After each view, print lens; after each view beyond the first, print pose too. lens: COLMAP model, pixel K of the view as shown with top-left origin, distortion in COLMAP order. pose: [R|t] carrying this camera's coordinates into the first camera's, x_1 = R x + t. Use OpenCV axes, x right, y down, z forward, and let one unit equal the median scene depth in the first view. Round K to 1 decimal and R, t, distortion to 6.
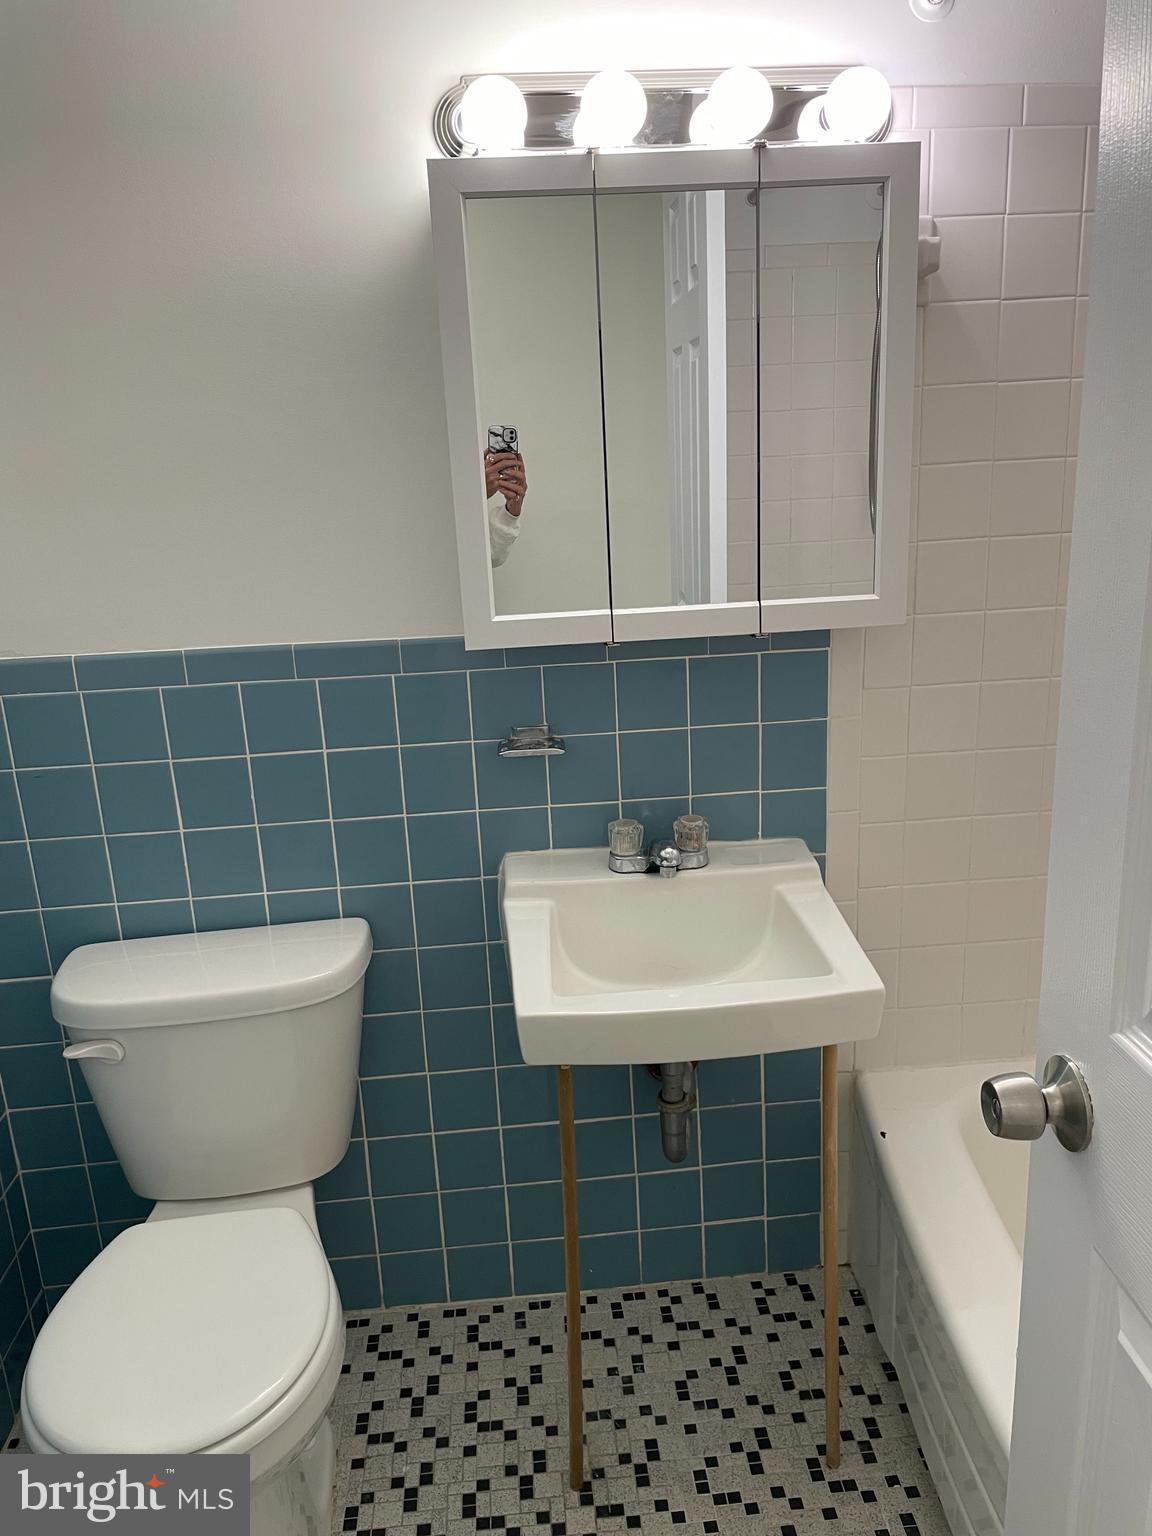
lens RADIAL K [[1167.9, 0, 575.9], [0, 1167.9, 772.4], [0, 0, 1]] dist [0.076052, -0.098525]
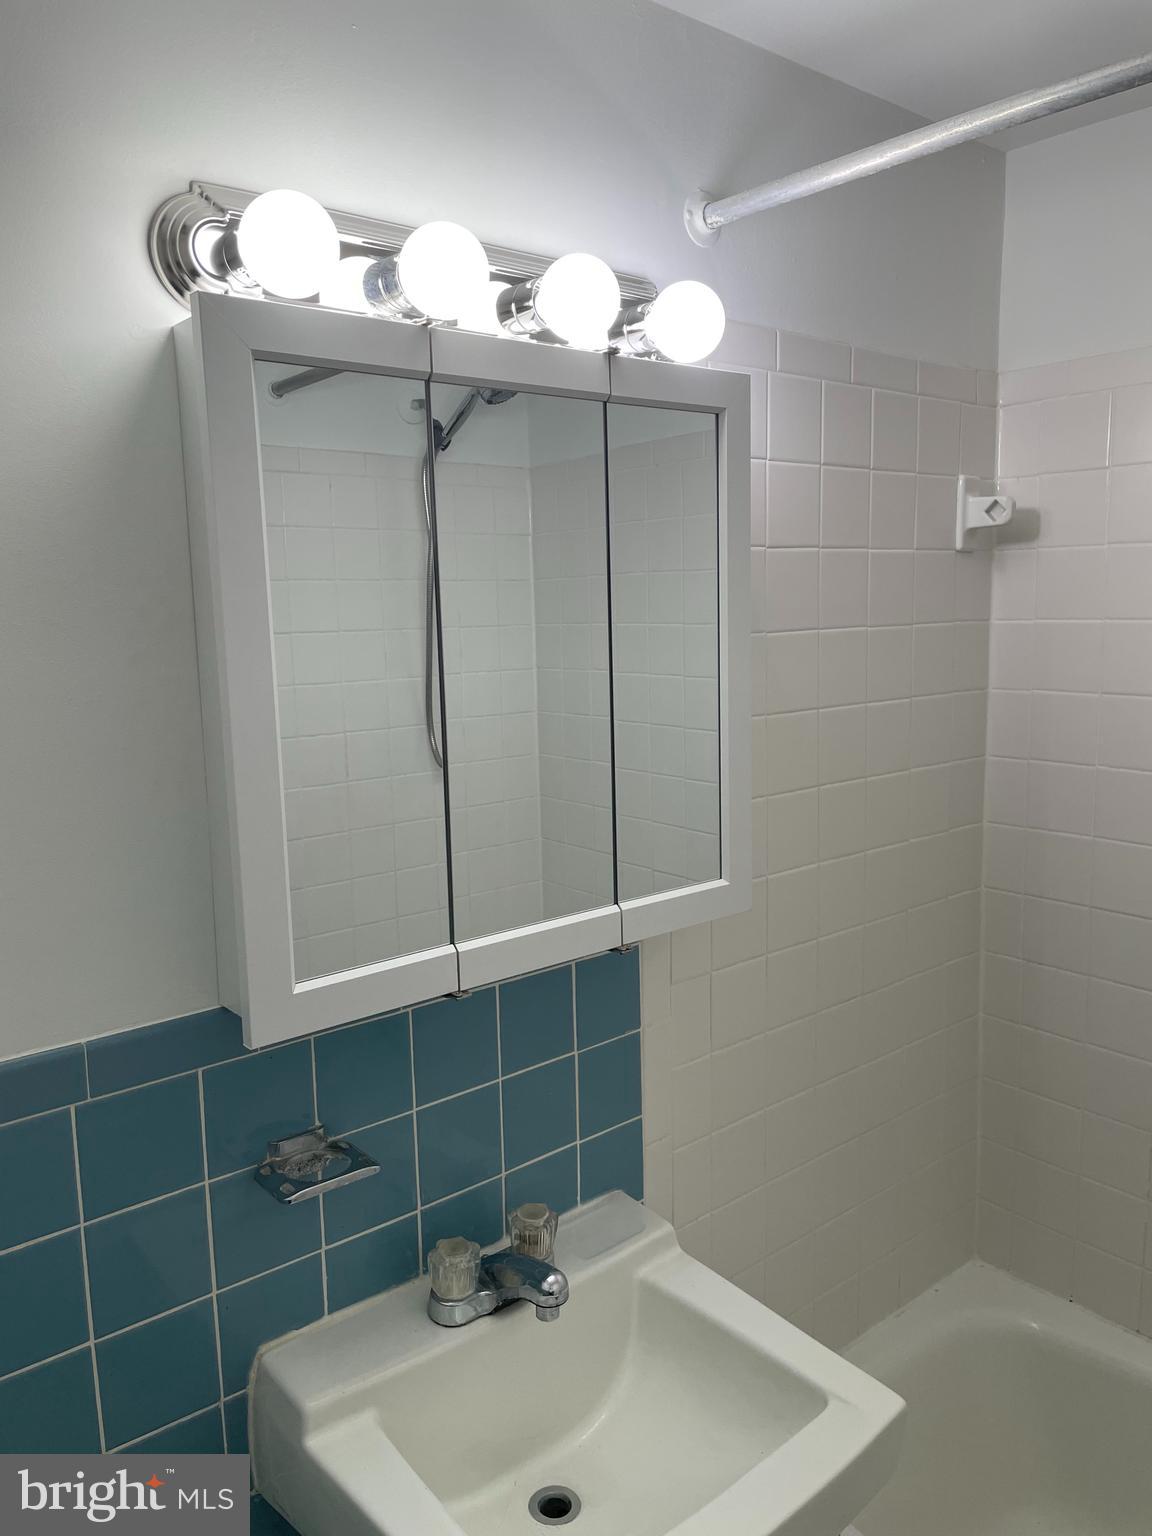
lens RADIAL K [[1167.9, 0, 581.9], [0, 1167.9, 760.3], [0, 0, 1]] dist [0.076052, -0.098525]
pose [[0.809777, -0.055123, 0.584143, -0.284703], [0.150334, 0.981836, -0.115751, -0.144778], [-0.567152, 0.181549, 0.803355, 0.359167]]
